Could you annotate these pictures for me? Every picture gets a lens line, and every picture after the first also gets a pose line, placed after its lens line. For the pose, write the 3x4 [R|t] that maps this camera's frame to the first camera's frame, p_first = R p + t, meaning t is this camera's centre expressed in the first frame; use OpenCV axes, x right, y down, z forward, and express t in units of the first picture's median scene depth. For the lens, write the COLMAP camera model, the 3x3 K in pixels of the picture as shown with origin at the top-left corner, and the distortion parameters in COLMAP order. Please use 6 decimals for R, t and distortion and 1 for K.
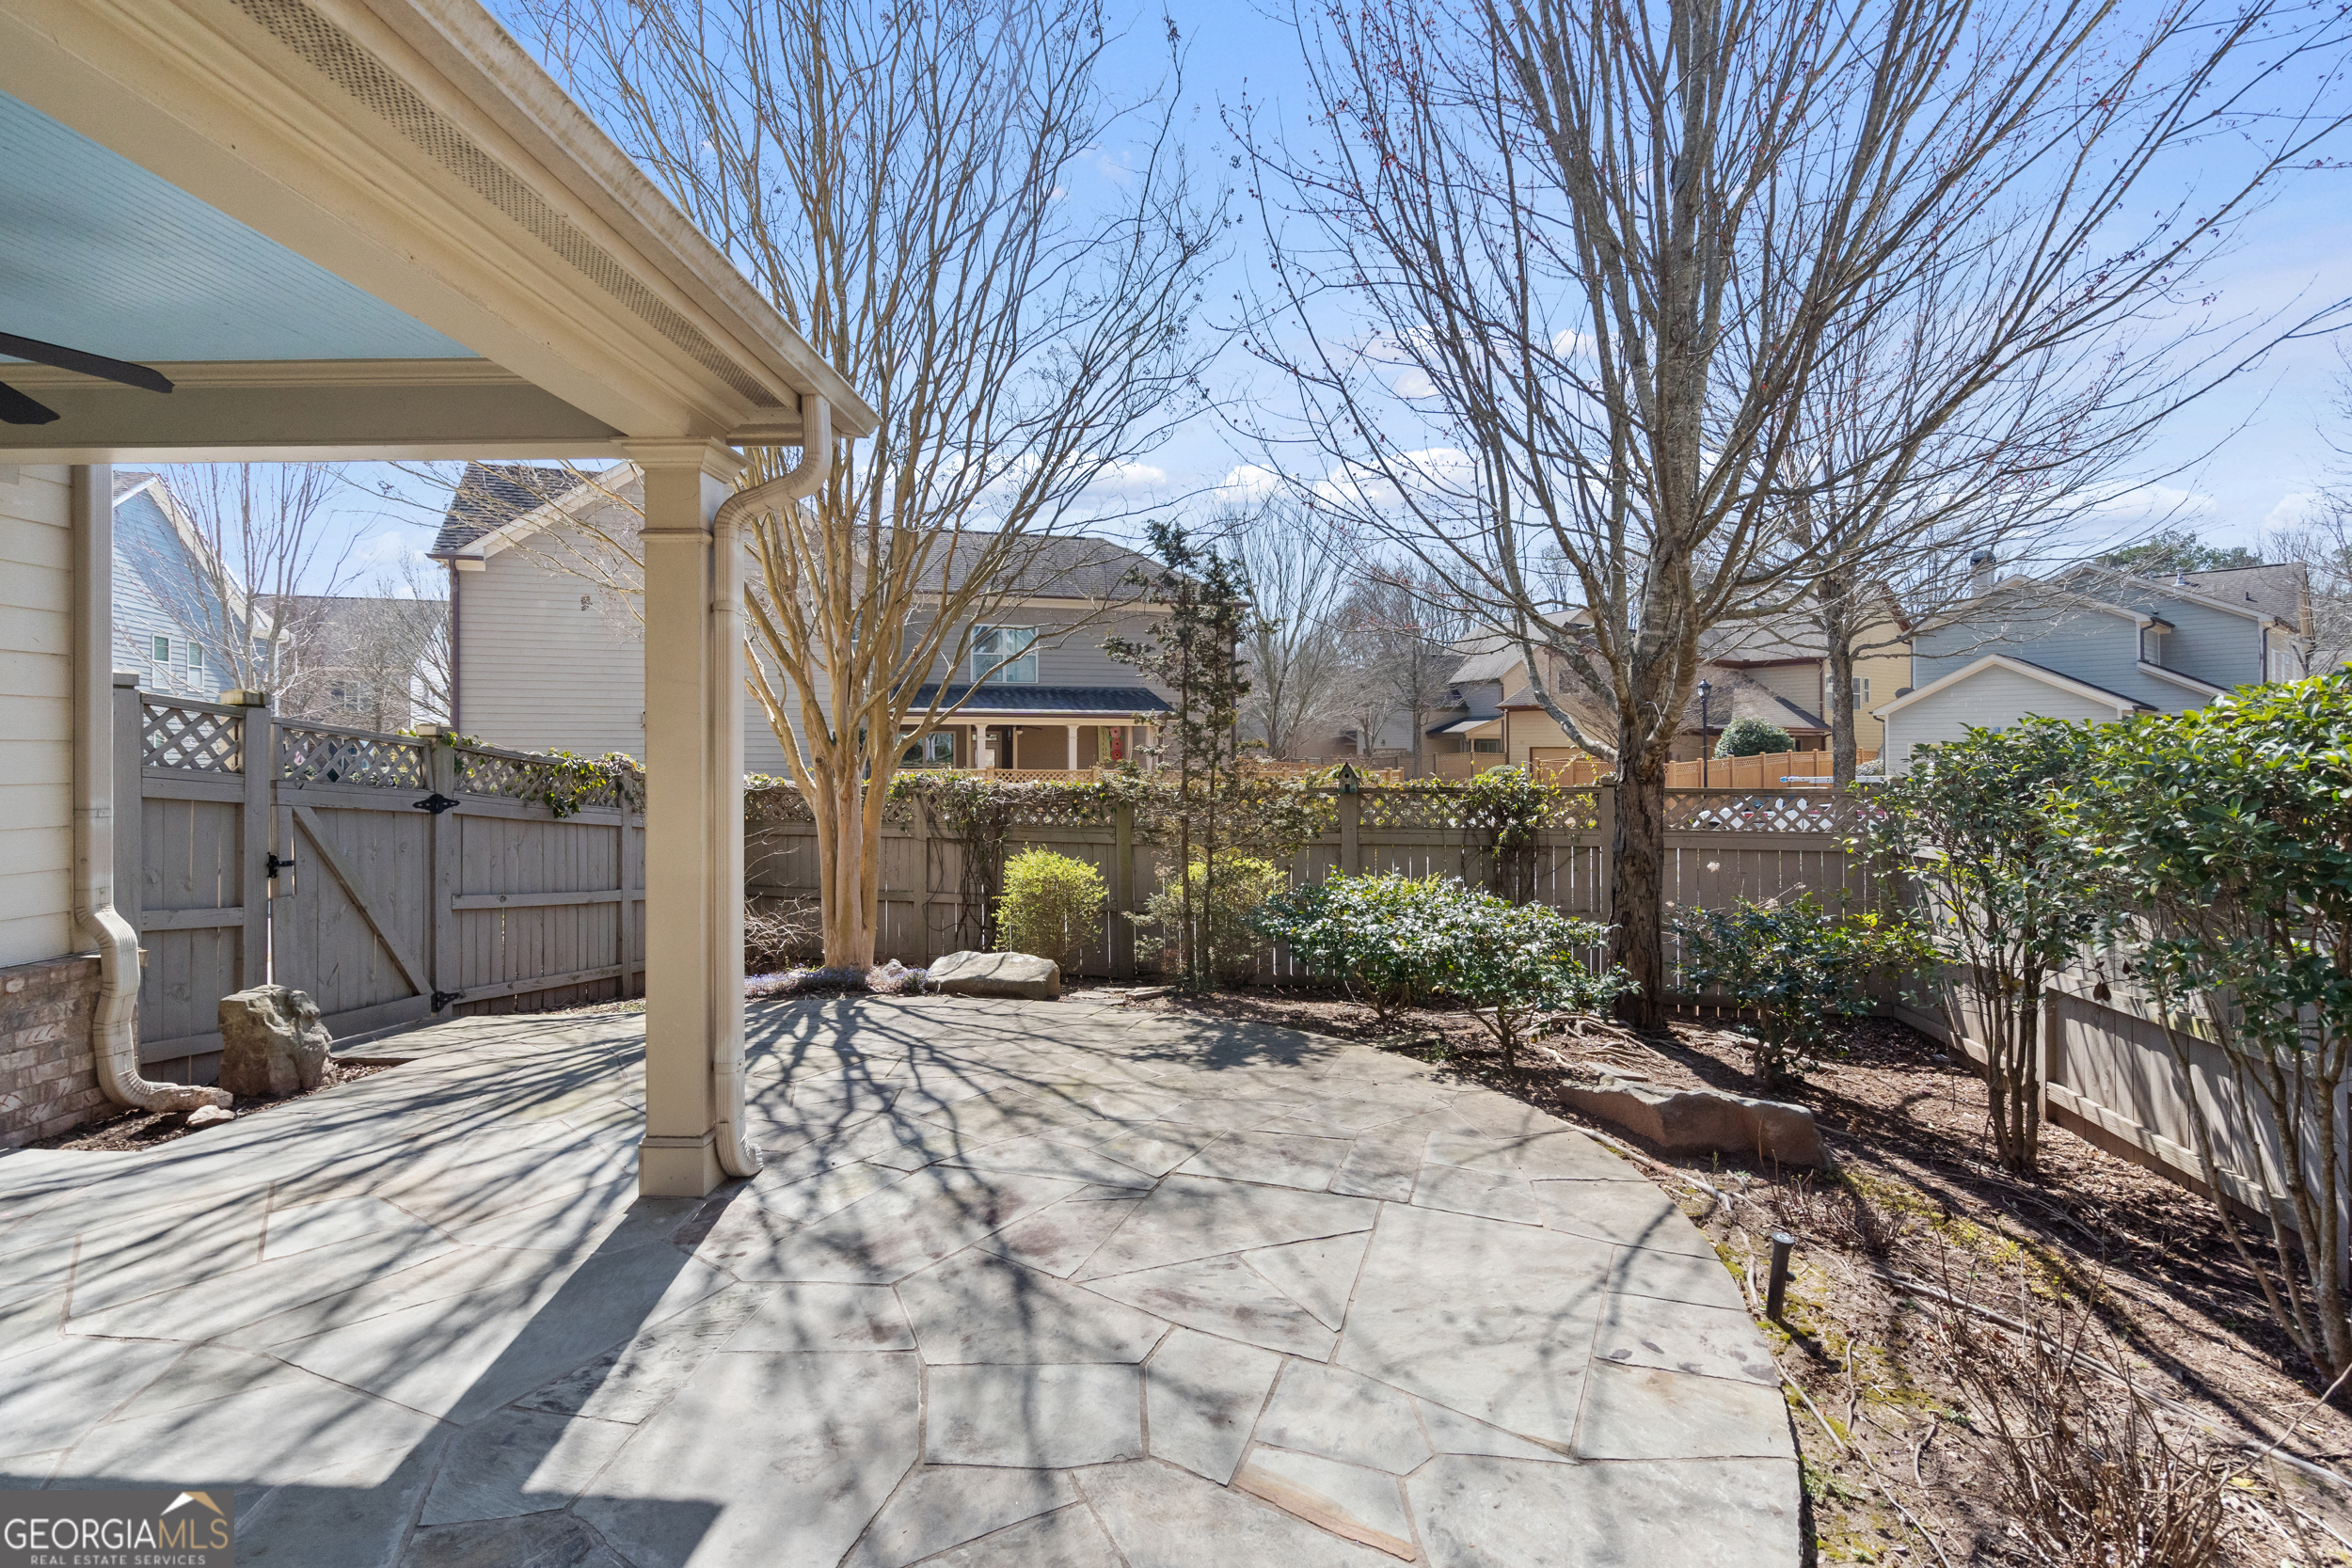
lens RADIAL K [[1092.7, 0, 1185.0], [0, 1092.7, 749.8], [0, 0, 1]] dist [0.002530, 0.000590]
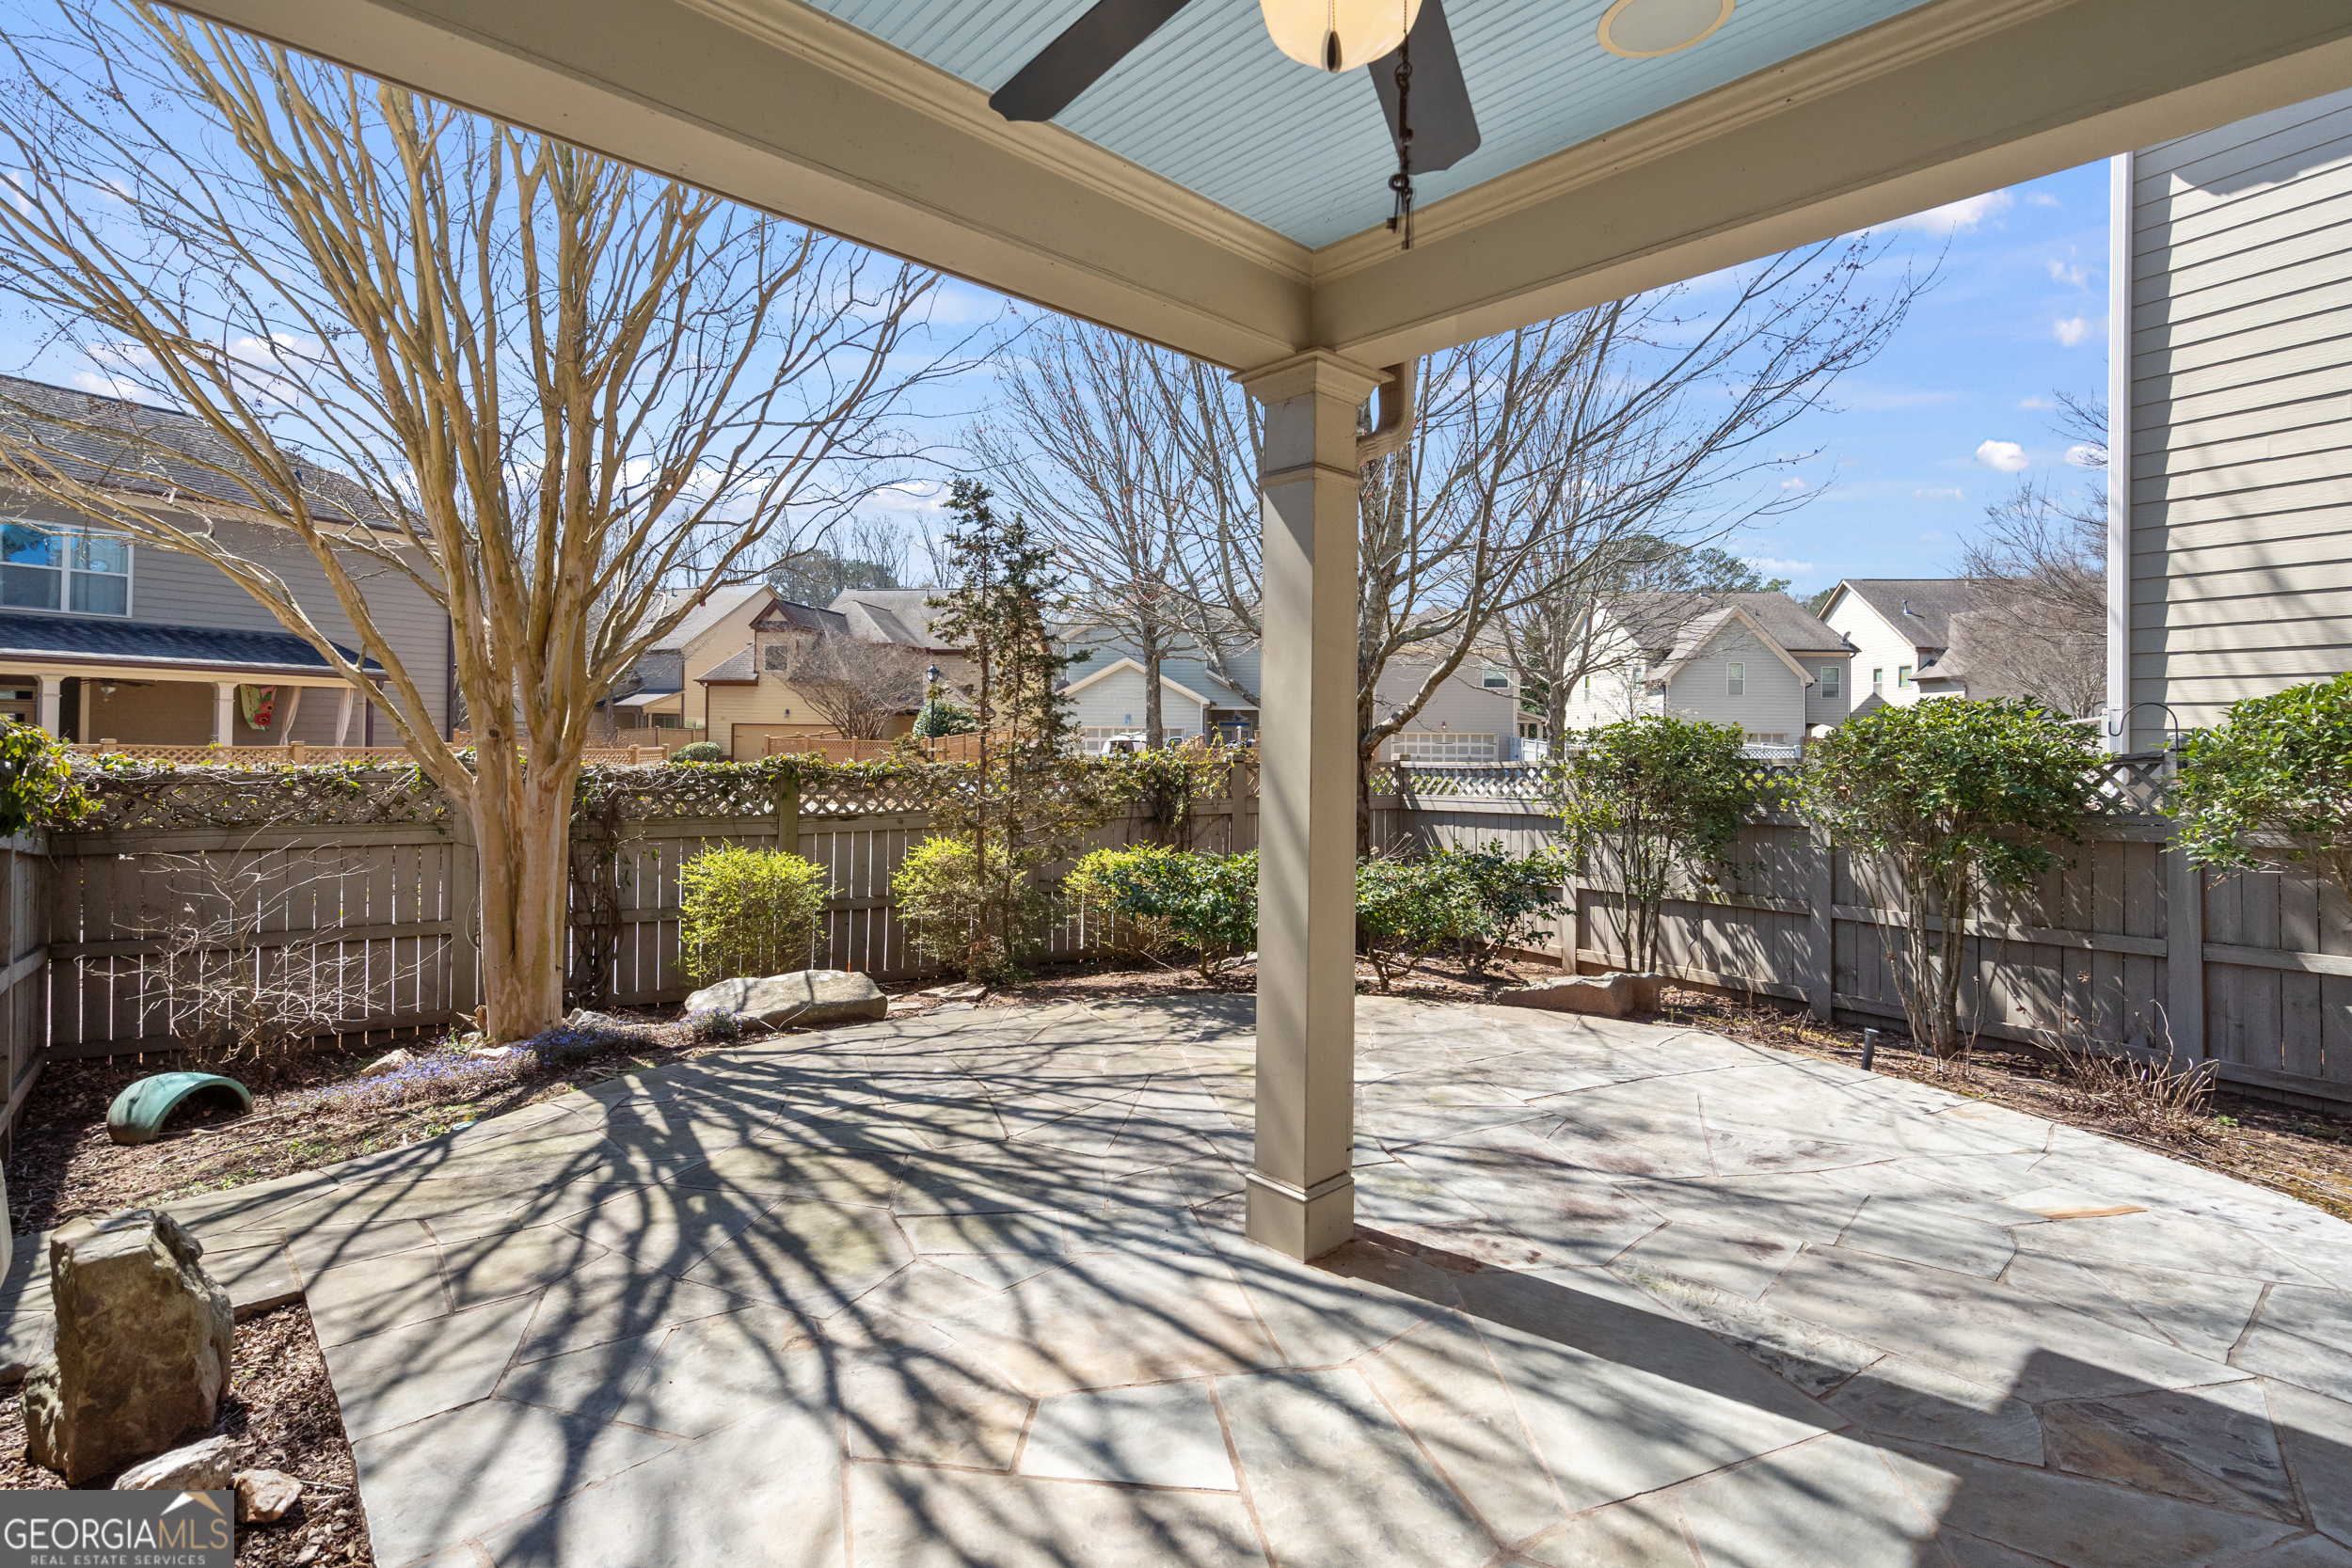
lens RADIAL K [[1092.7, 0, 1185.0], [0, 1092.7, 749.8], [0, 0, 1]] dist [0.002530, 0.000590]
pose [[0.704179, -0.000706, 0.710022, -0.563589], [-0.013929, 0.999793, 0.014809, 0.004411], [-0.709886, -0.020318, 0.704023, 0.238879]]
